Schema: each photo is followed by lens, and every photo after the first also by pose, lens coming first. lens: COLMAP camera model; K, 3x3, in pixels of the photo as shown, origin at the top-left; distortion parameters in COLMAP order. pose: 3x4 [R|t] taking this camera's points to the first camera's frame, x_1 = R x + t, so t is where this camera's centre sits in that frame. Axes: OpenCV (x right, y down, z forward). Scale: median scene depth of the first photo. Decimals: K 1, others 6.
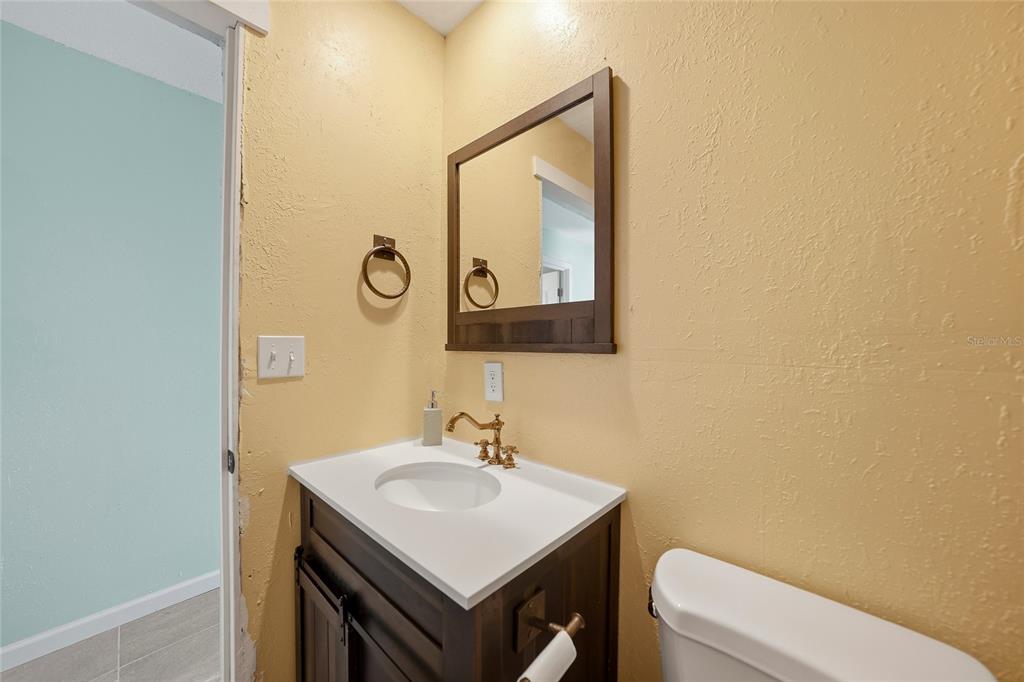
lens RADIAL K [[359.0, 0, 516.7], [0, 359.0, 342.7], [0, 0, 1]] dist [-0.022991, 0.004004]
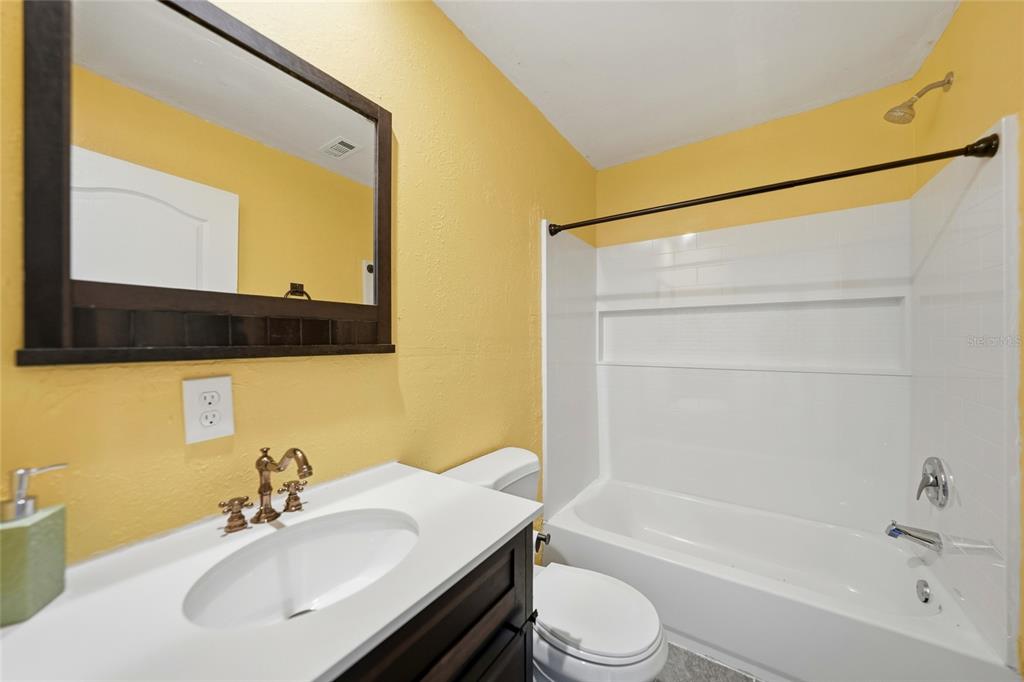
lens RADIAL K [[359.0, 0, 516.4], [0, 359.0, 341.7], [0, 0, 1]] dist [-0.022991, 0.004004]
pose [[-0.130140, -0.000481, 0.991496, -0.779648], [0.002579, 0.999996, 0.000824, -0.005112], [-0.991492, 0.002664, -0.130138, 0.599181]]
